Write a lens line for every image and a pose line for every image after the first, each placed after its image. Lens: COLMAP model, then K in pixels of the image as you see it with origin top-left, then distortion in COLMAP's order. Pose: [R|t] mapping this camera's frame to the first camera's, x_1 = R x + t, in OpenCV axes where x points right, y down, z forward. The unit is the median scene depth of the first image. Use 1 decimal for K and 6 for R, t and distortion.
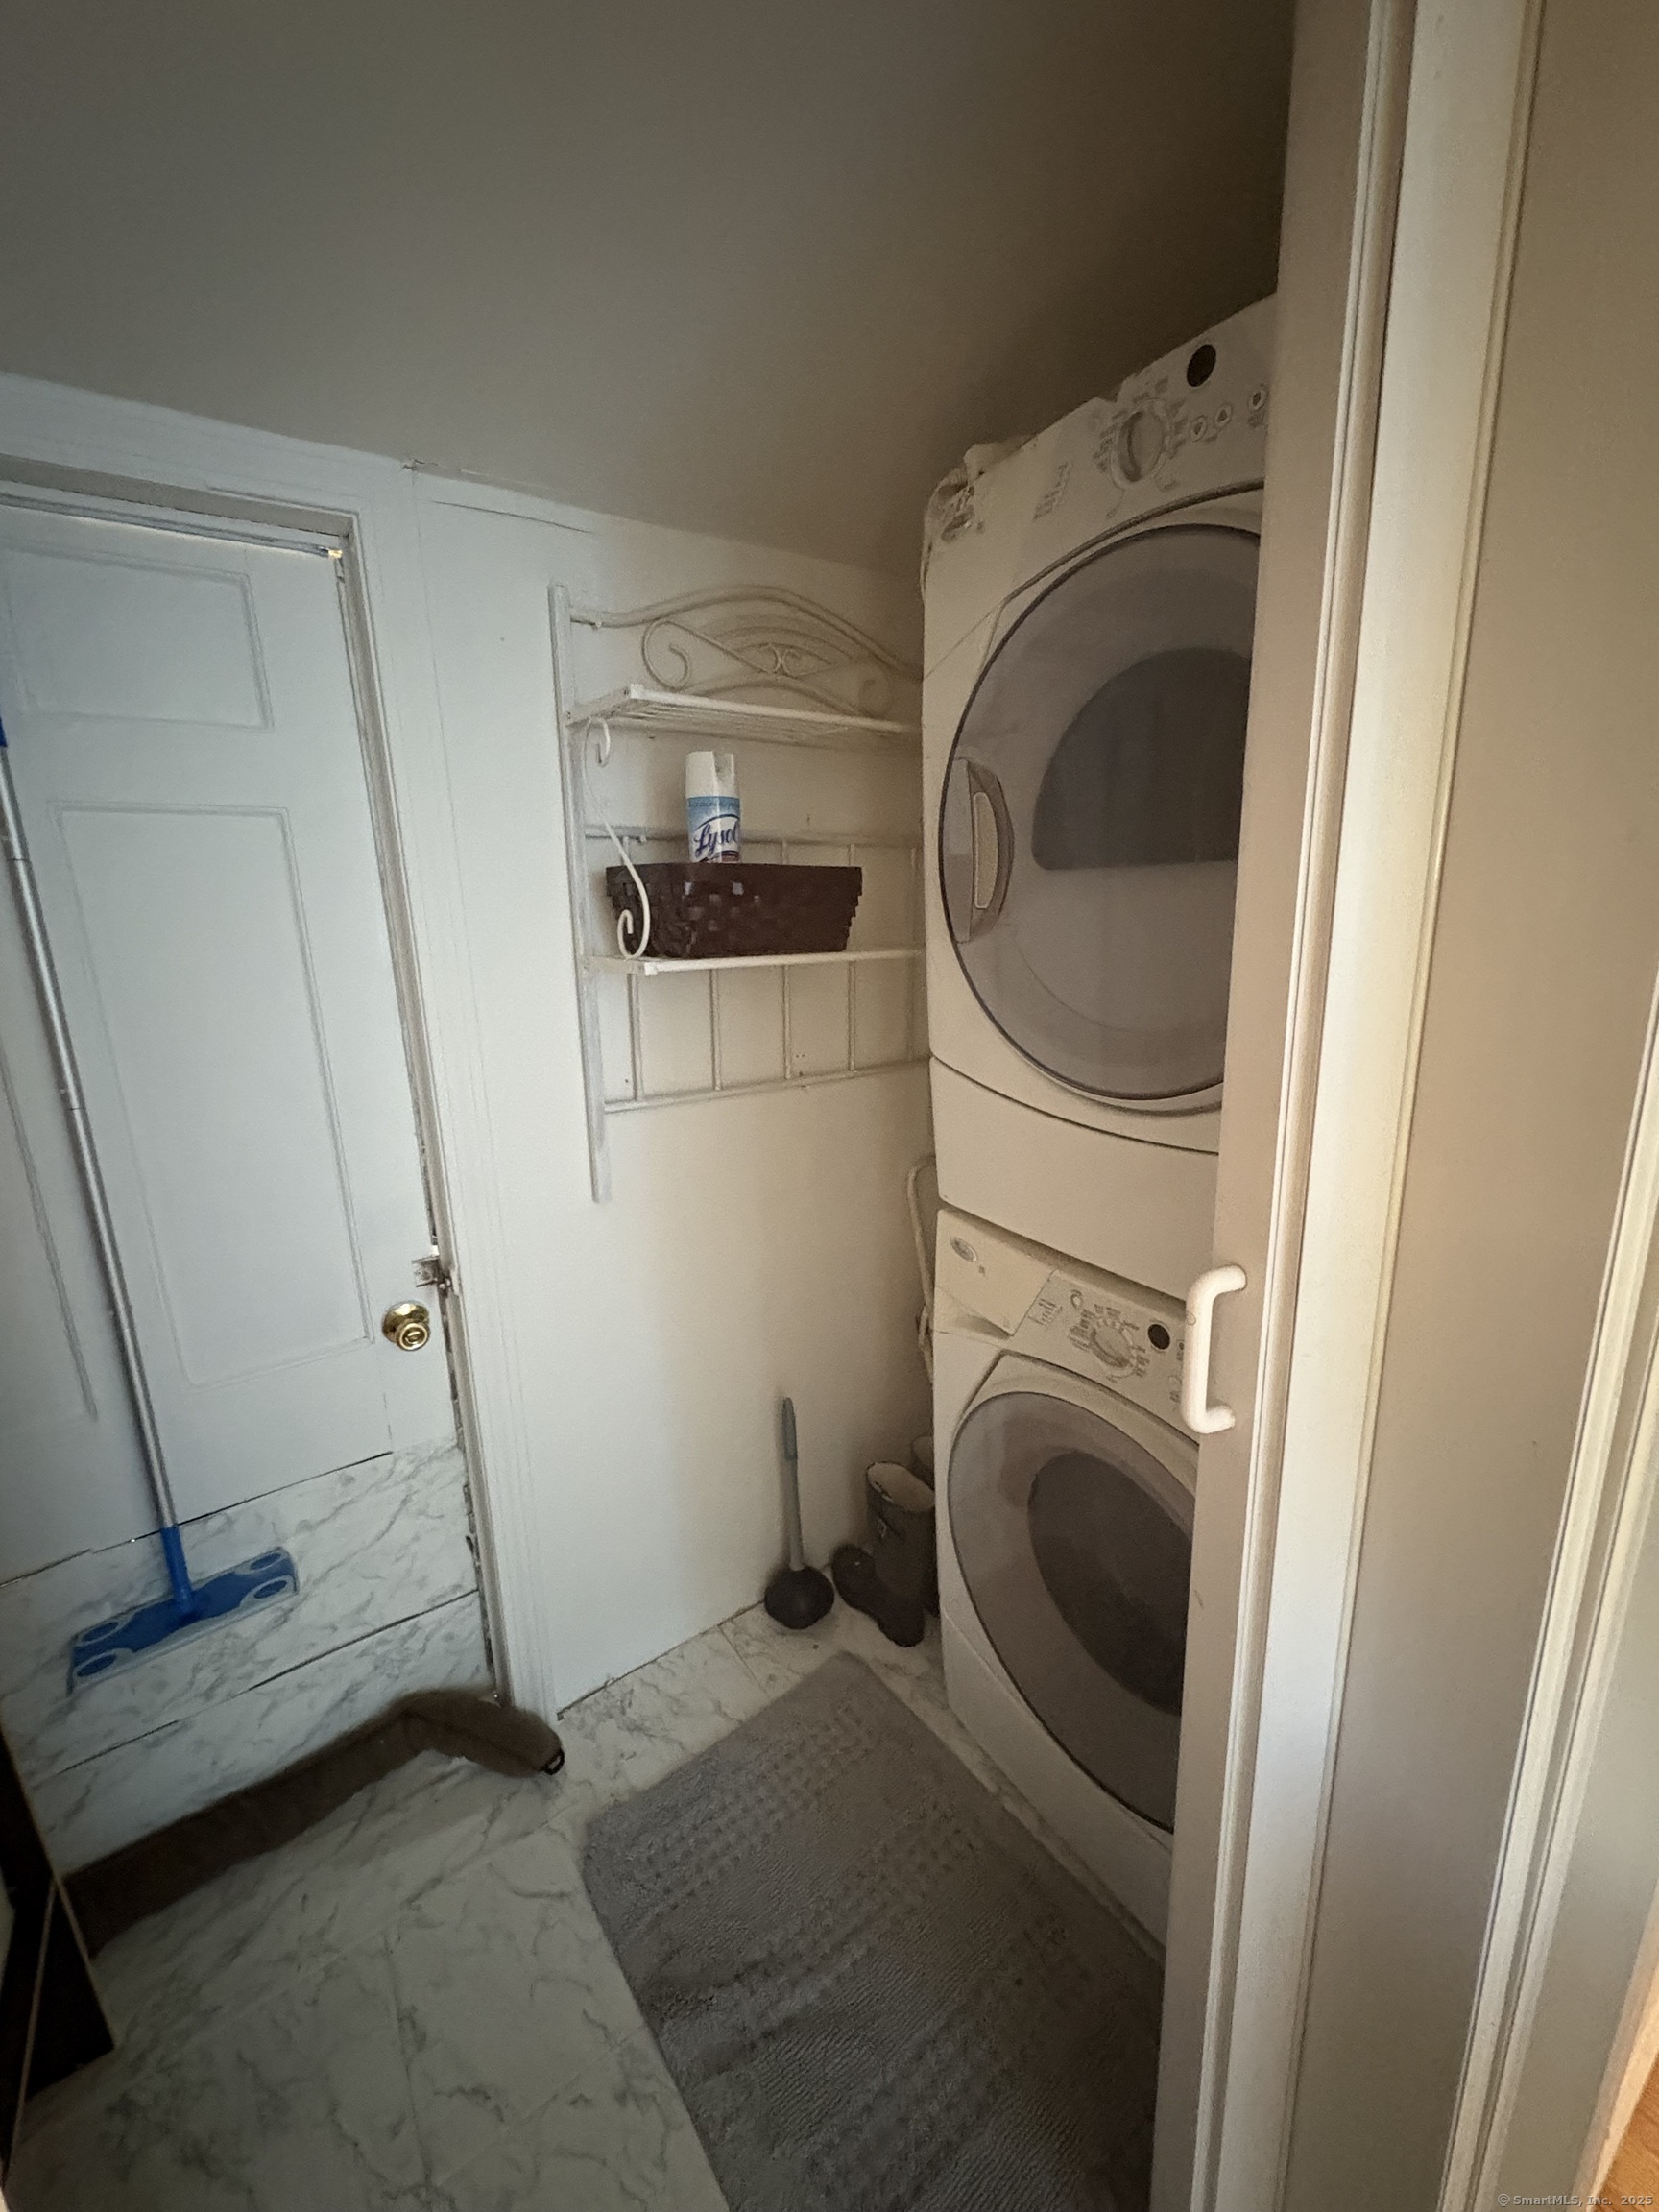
lens RADIAL K [[879.2, 0, 838.1], [0, 879.2, 1103.7], [0, 0, 1]] dist [-0.001557, 0.000312]
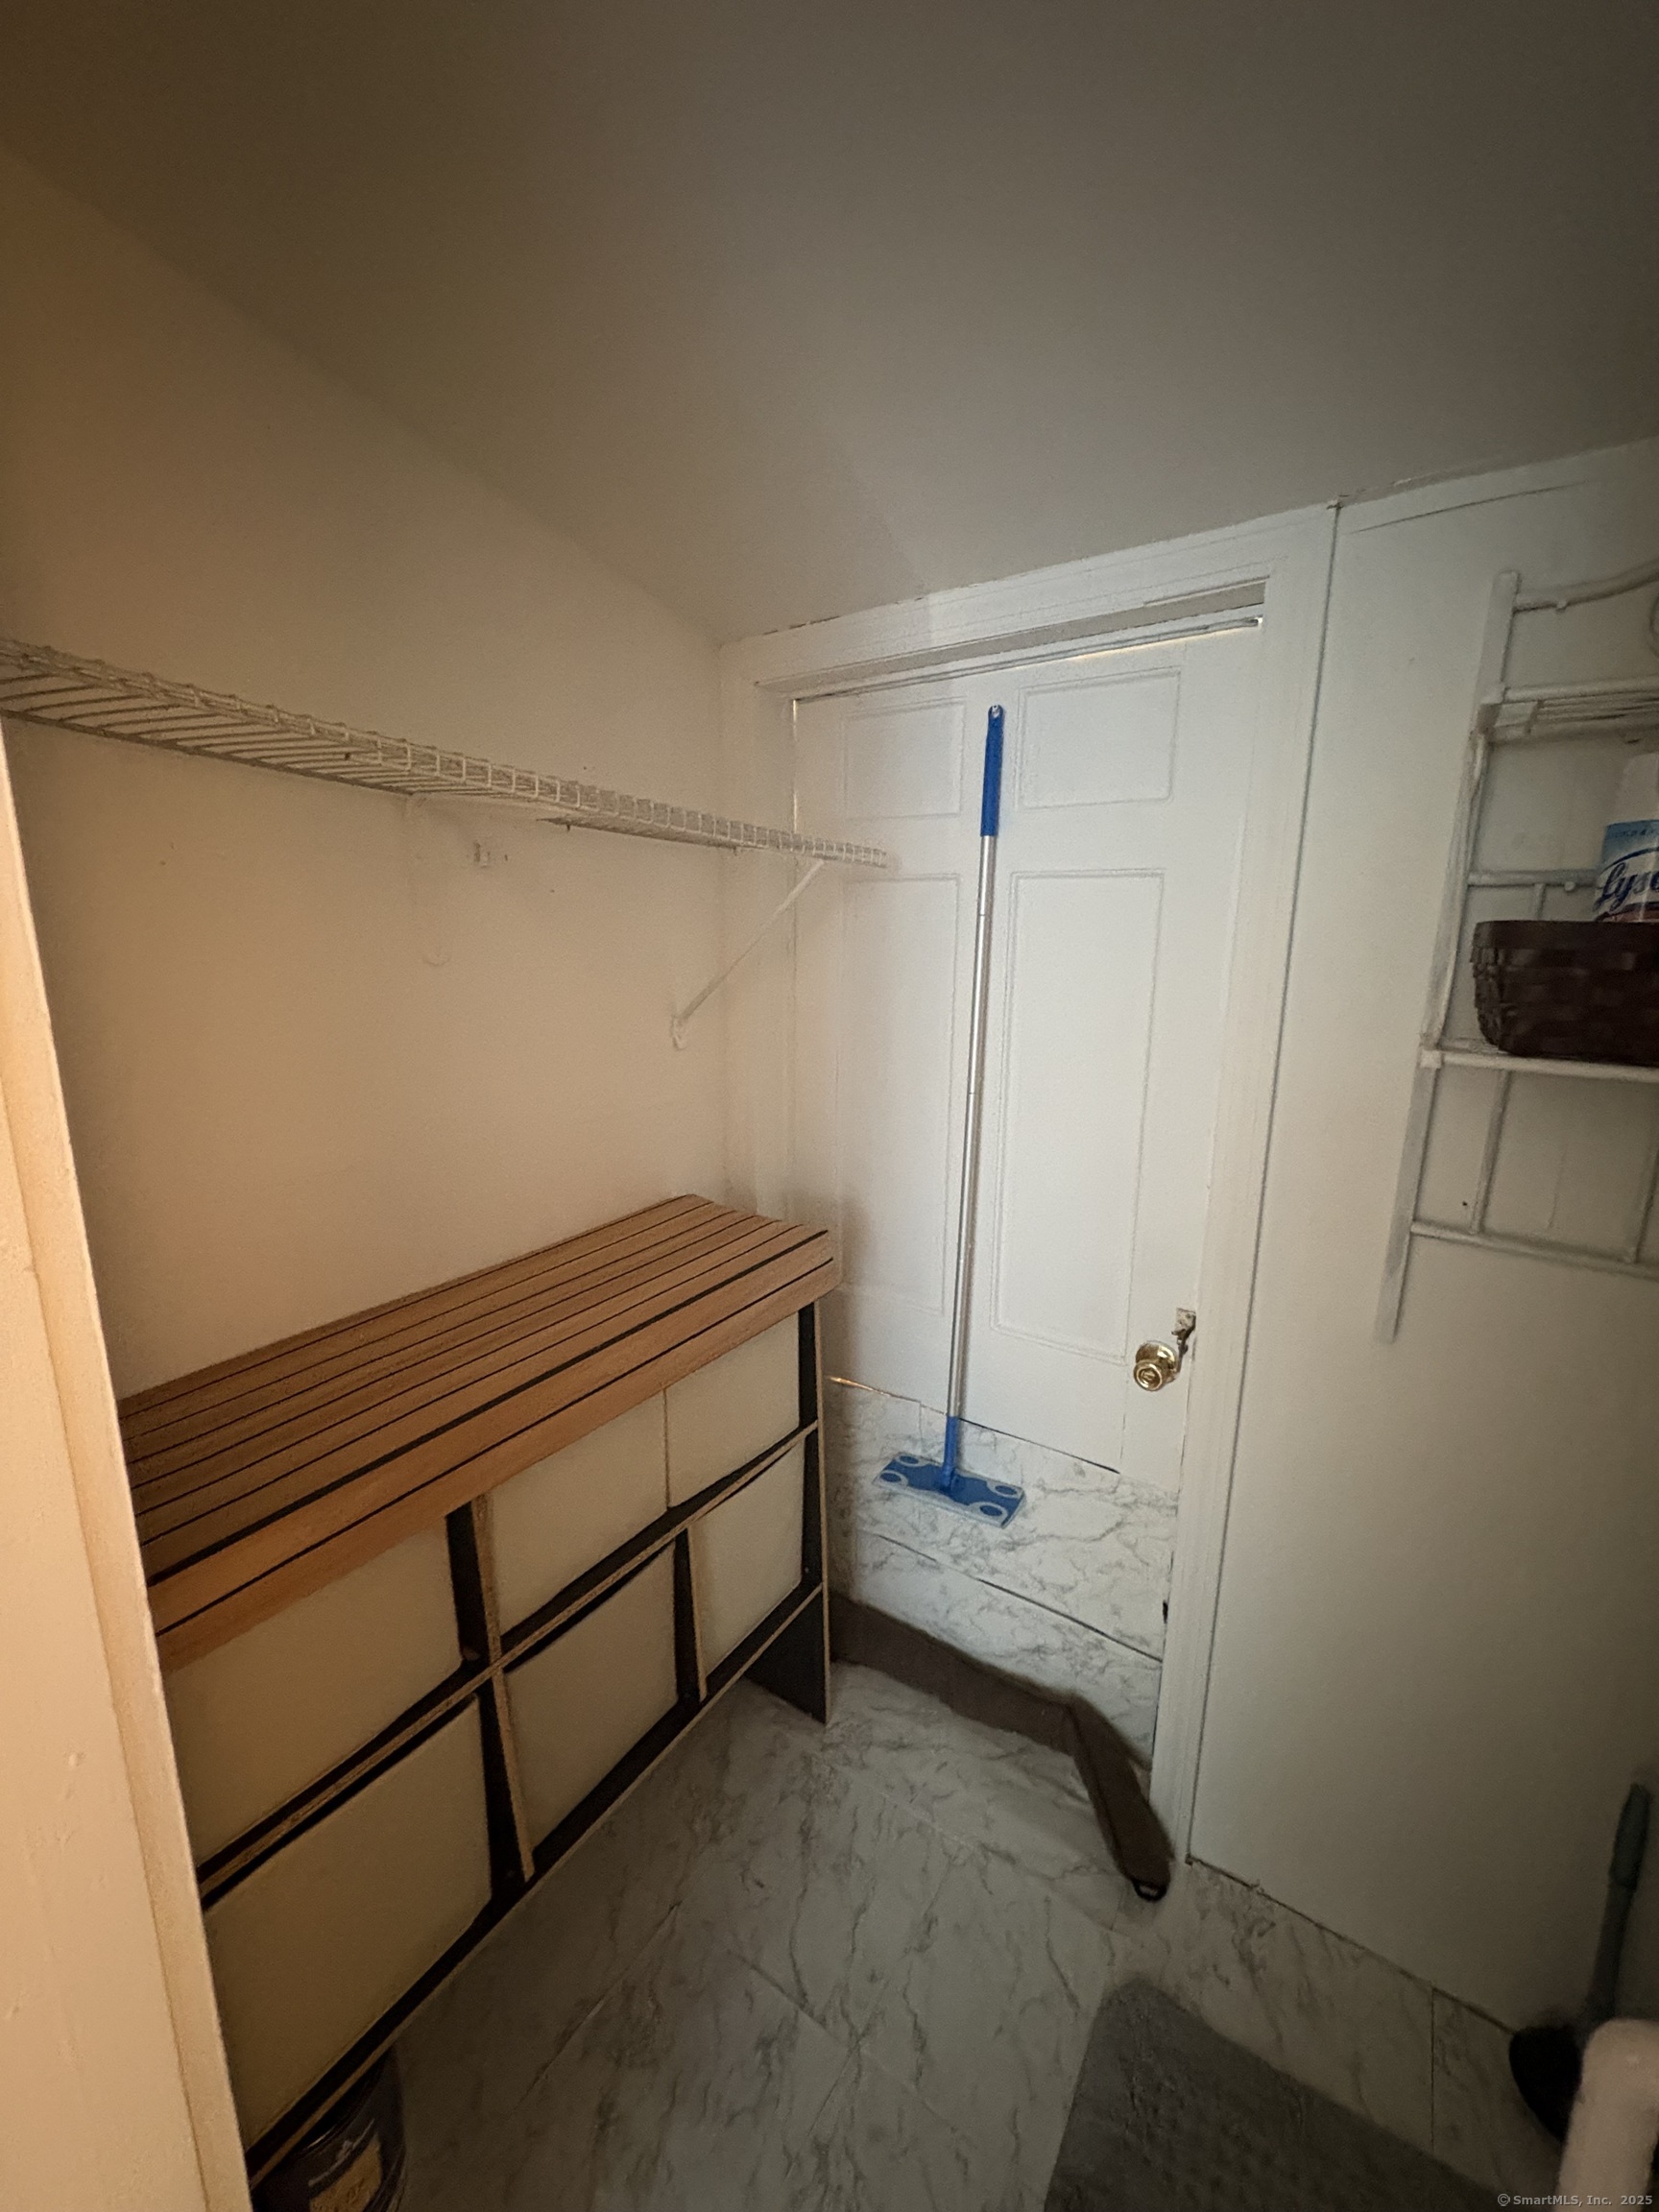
lens RADIAL K [[879.2, 0, 839.4], [0, 879.2, 1107.7], [0, 0, 1]] dist [-0.001557, 0.000312]
pose [[0.363814, 0.200139, -0.909716, 0.256571], [-0.248800, 0.962040, 0.112150, -0.061558], [0.897629, 0.185535, 0.399798, 0.218285]]
